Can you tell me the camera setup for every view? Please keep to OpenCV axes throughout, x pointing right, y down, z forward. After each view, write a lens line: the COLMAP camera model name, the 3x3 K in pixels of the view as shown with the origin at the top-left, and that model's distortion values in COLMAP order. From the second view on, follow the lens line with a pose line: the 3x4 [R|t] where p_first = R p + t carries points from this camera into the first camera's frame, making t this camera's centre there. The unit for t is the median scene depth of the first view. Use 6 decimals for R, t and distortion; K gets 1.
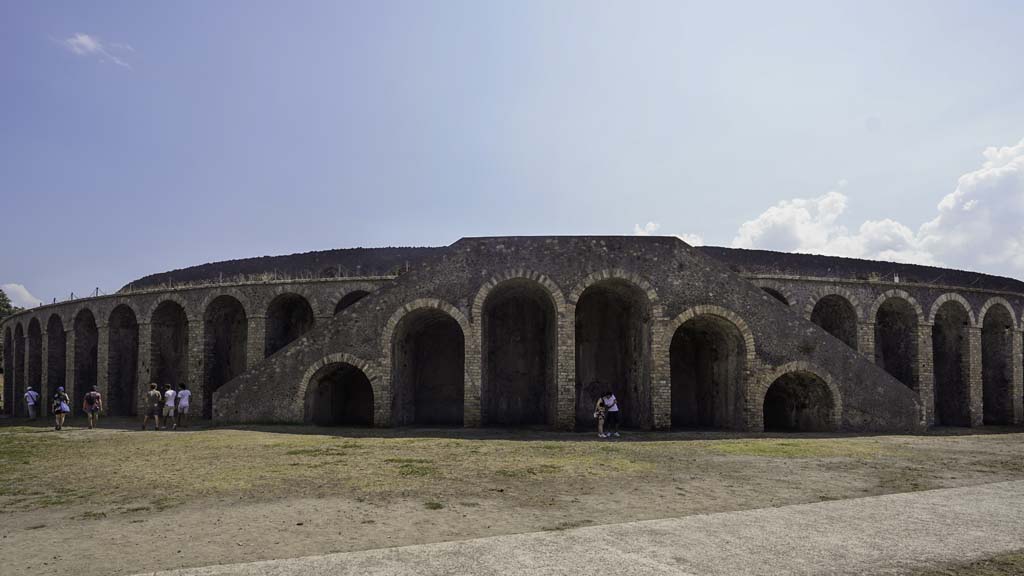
lens RADIAL K [[555.1, 0, 477.3], [0, 555.1, 358.0], [0, 0, 1]] dist [0.004824, 0.004260]
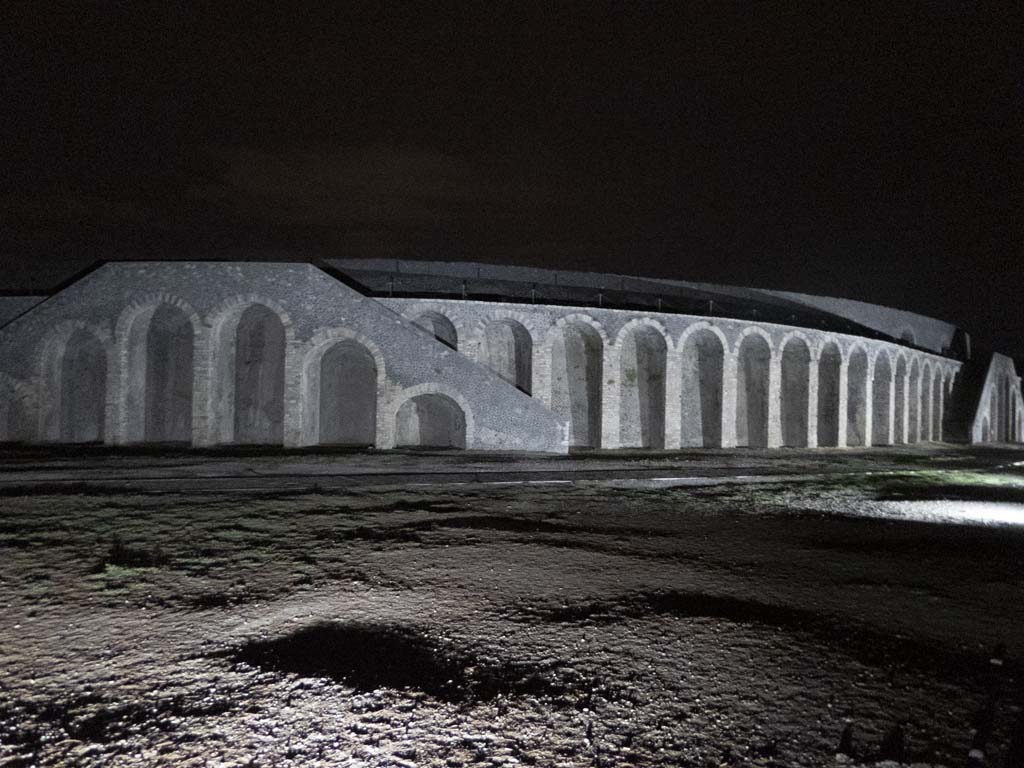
lens RADIAL K [[713.5, 0, 507.4], [0, 713.5, 383.8], [0, 0, 1]] dist [-0.031736, 0.018425]
pose [[0.999606, 0.006815, 0.027235, 0.680553], [-0.006773, 0.999976, -0.001633, 0.008859], [-0.027246, 0.001448, 0.999628, -0.347253]]
